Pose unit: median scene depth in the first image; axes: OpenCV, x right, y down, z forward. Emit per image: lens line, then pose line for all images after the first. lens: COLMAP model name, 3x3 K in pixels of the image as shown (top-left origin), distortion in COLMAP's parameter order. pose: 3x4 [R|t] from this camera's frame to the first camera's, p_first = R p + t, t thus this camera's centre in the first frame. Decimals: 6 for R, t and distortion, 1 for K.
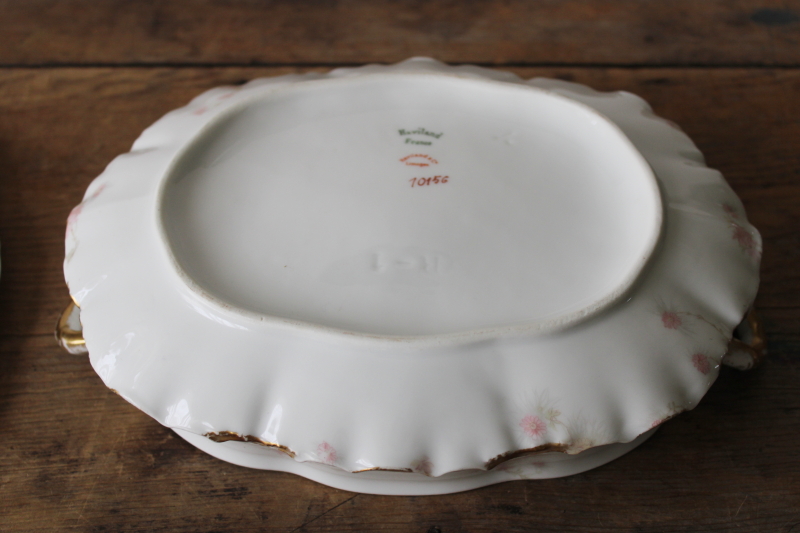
lens RADIAL K [[1171.6, 0, 398.7], [0, 1171.6, 265.6], [0, 0, 1]] dist [-0.024658, 0.000000]
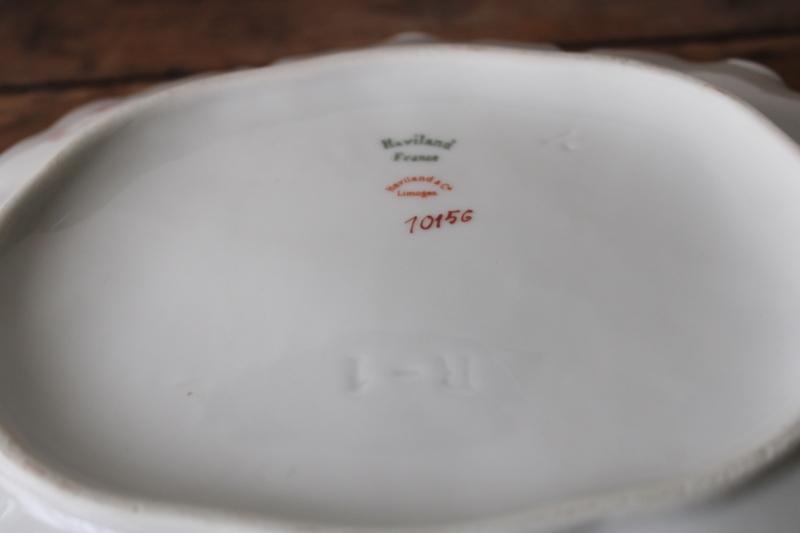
lens RADIAL K [[1171.6, 0, 398.5], [0, 1171.6, 266.9], [0, 0, 1]] dist [-0.024658, 0.000000]
pose [[0.997507, -0.070548, 0.001462, 0.003212], [0.070543, 0.996527, -0.044239, -0.024374], [0.001664, 0.044232, 0.999020, 0.407593]]
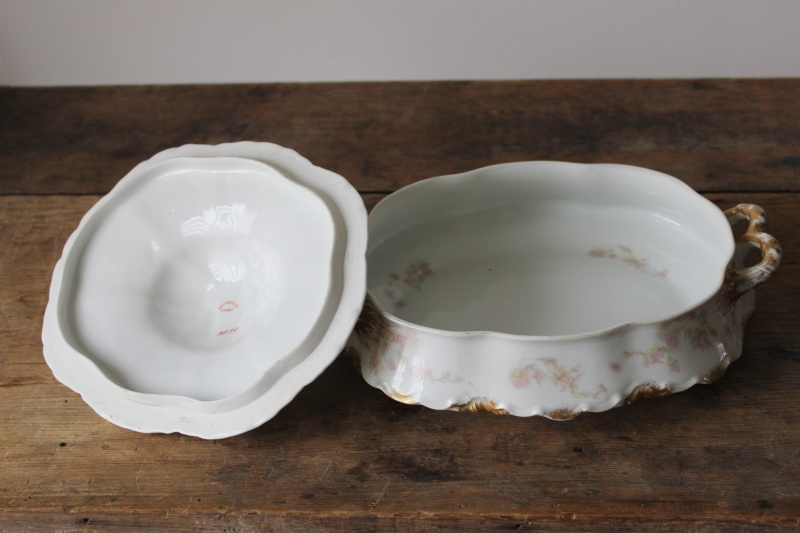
lens RADIAL K [[1171.6, 0, 404.6], [0, 1171.6, 264.7], [0, 0, 1]] dist [-0.024658, 0.000000]
pose [[0.998037, 0.006094, -0.062337, -0.095179], [-0.017555, 0.982580, -0.185007, 0.249502], [0.060124, 0.185738, 0.980758, -0.557439]]
